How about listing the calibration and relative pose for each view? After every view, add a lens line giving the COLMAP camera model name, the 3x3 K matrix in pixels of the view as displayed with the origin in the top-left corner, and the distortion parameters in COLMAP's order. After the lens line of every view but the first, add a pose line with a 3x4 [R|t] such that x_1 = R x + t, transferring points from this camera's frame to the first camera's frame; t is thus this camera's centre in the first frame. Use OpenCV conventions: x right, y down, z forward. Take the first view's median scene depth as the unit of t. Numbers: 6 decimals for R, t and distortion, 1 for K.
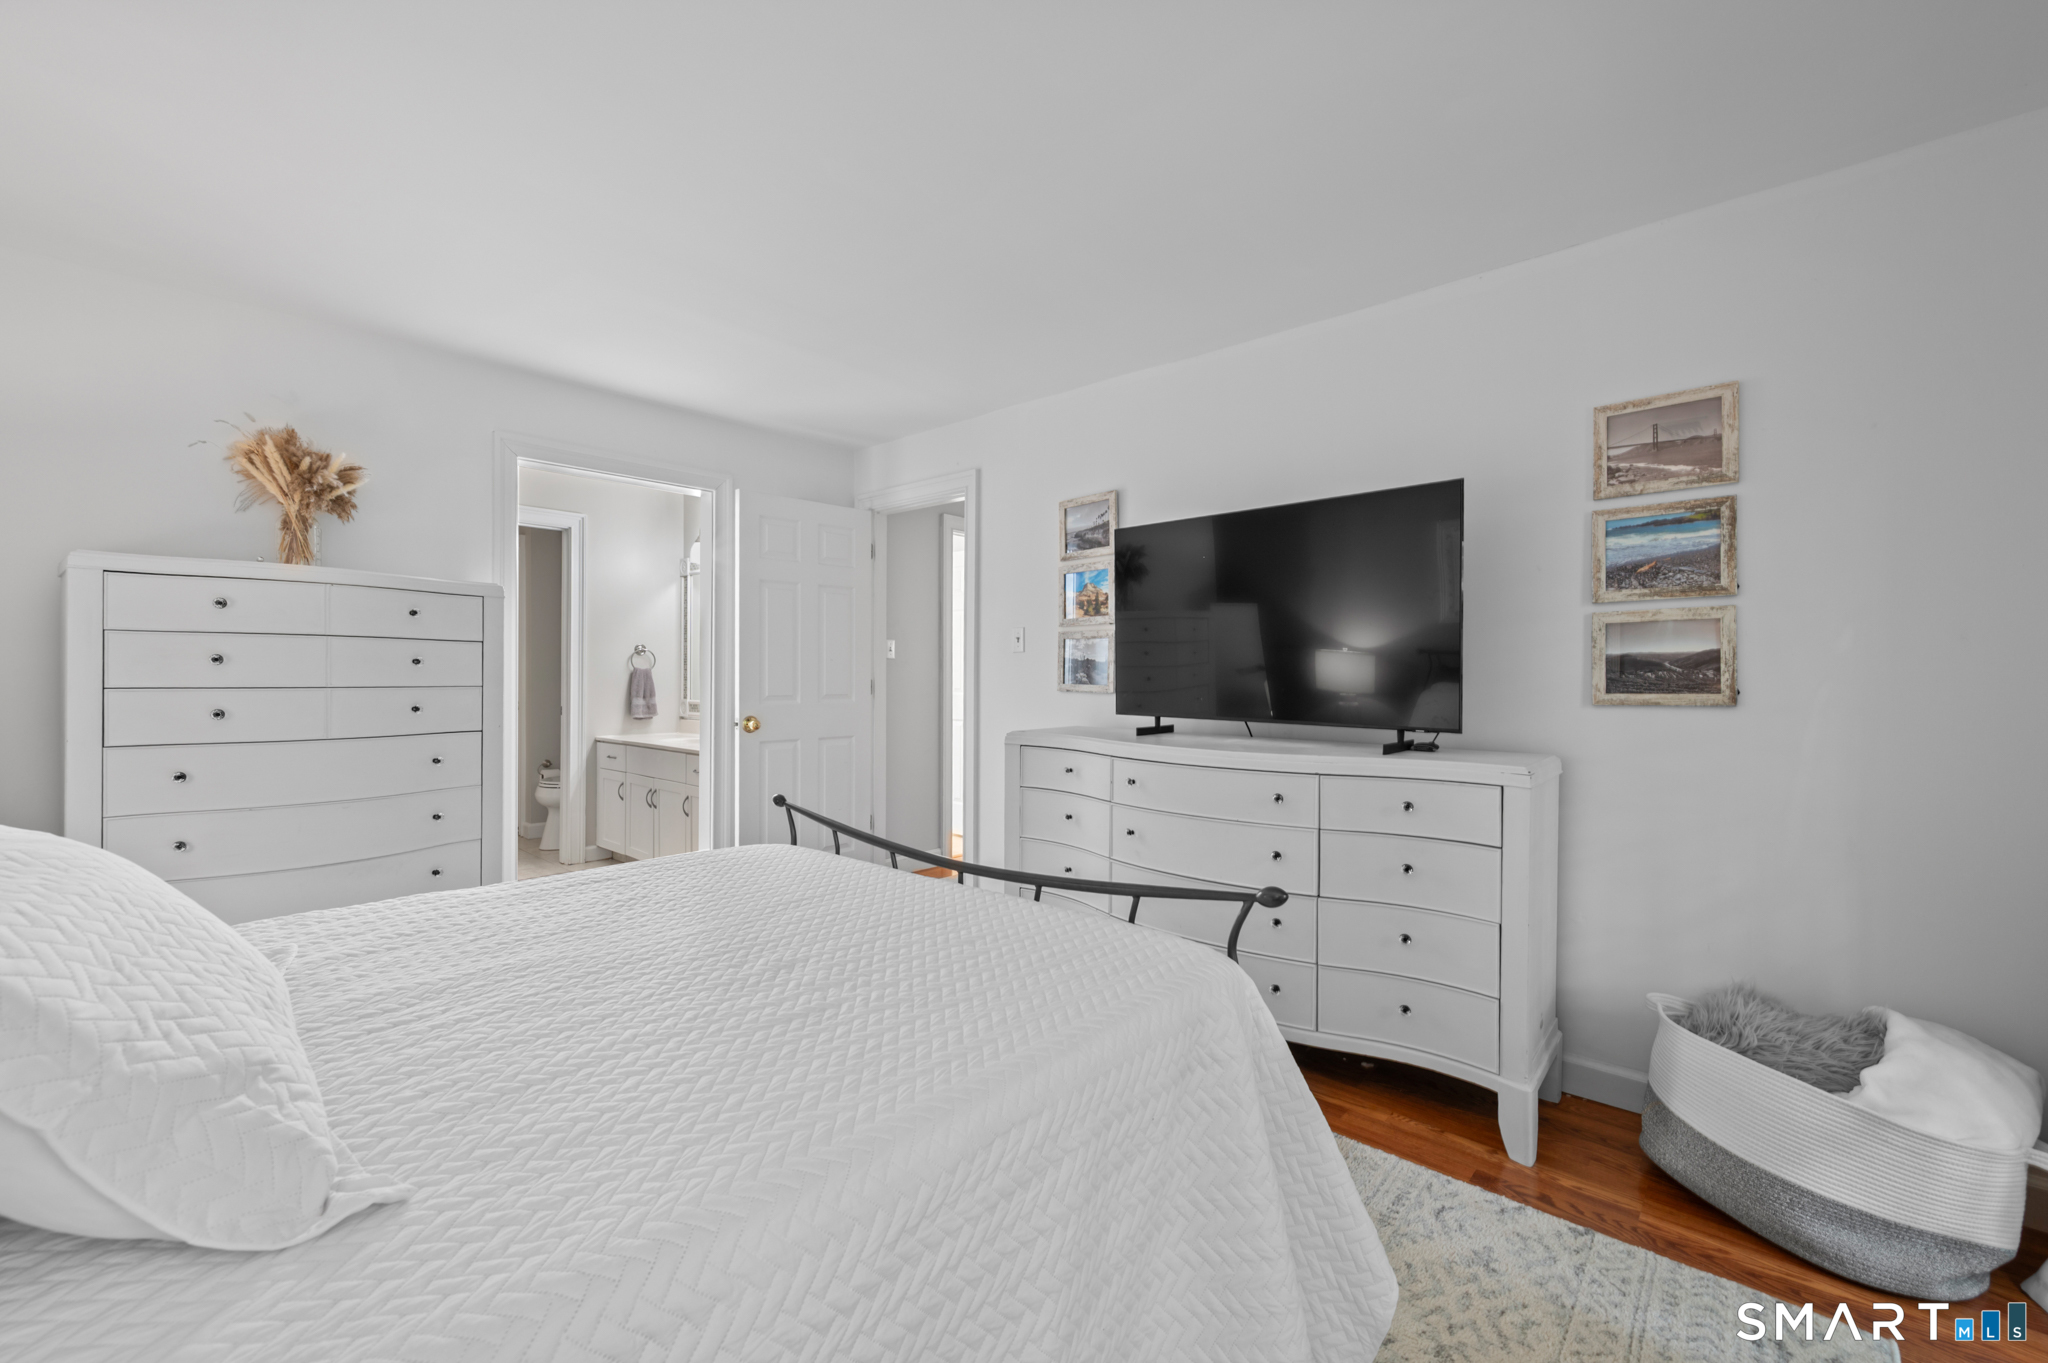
lens RADIAL K [[812.7, 0, 1026.8], [0, 812.7, 686.5], [0, 0, 1]] dist [-0.001044, 0.000058]
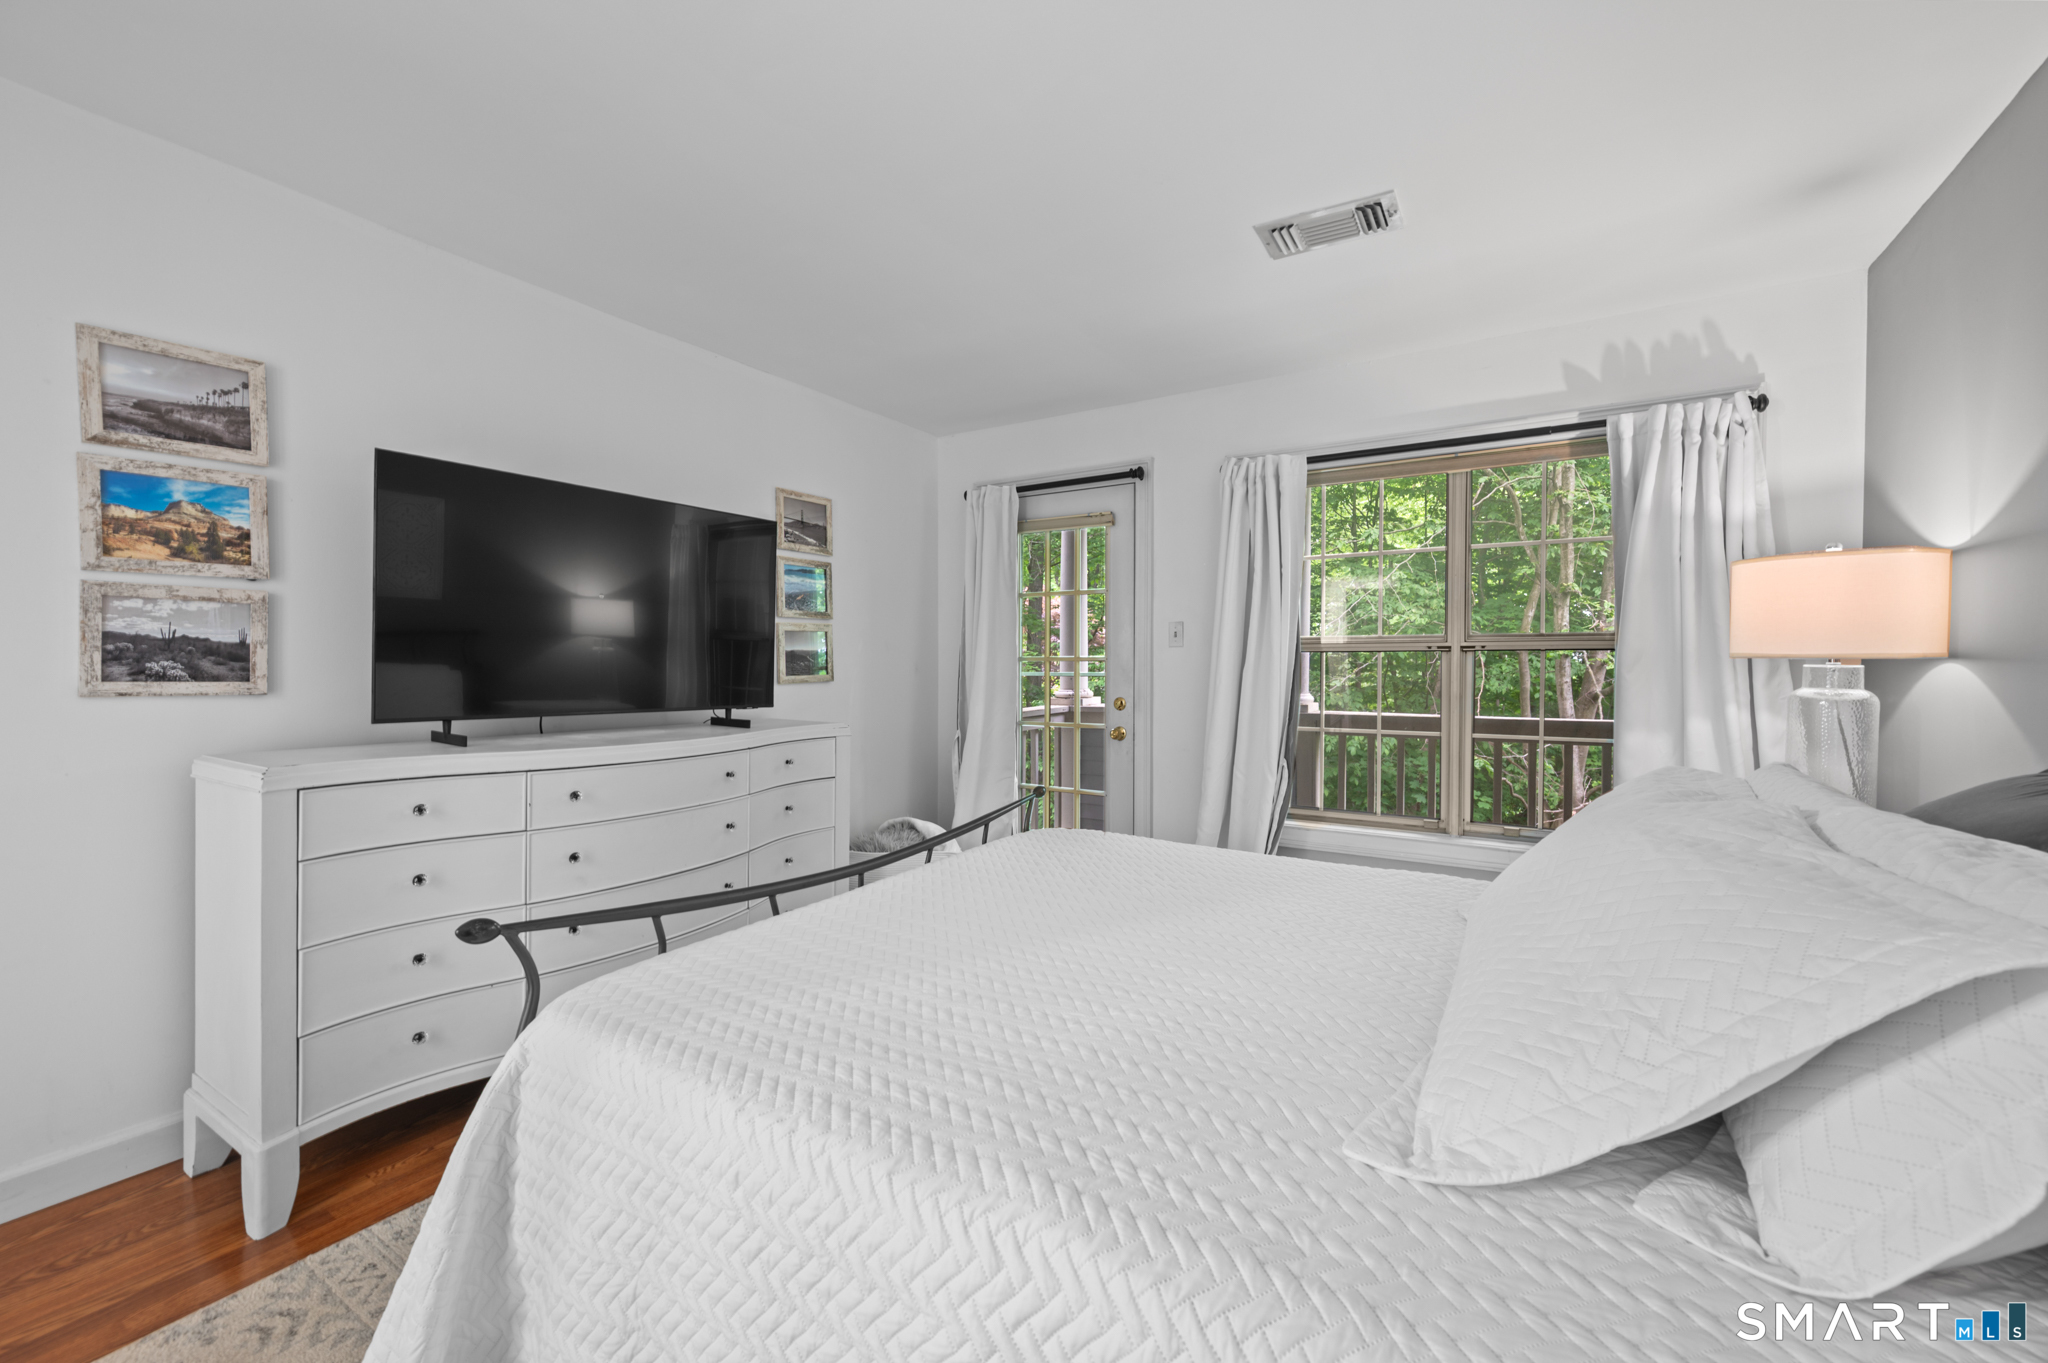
lens RADIAL K [[812.8, 0, 1030.8], [0, 812.8, 671.3], [0, 0, 1]] dist [0.000912, -0.000478]
pose [[-0.157910, -0.013398, 0.987363, -0.653561], [0.008377, 0.999854, 0.014907, -0.015032], [-0.987418, 0.010625, -0.157774, 0.584872]]
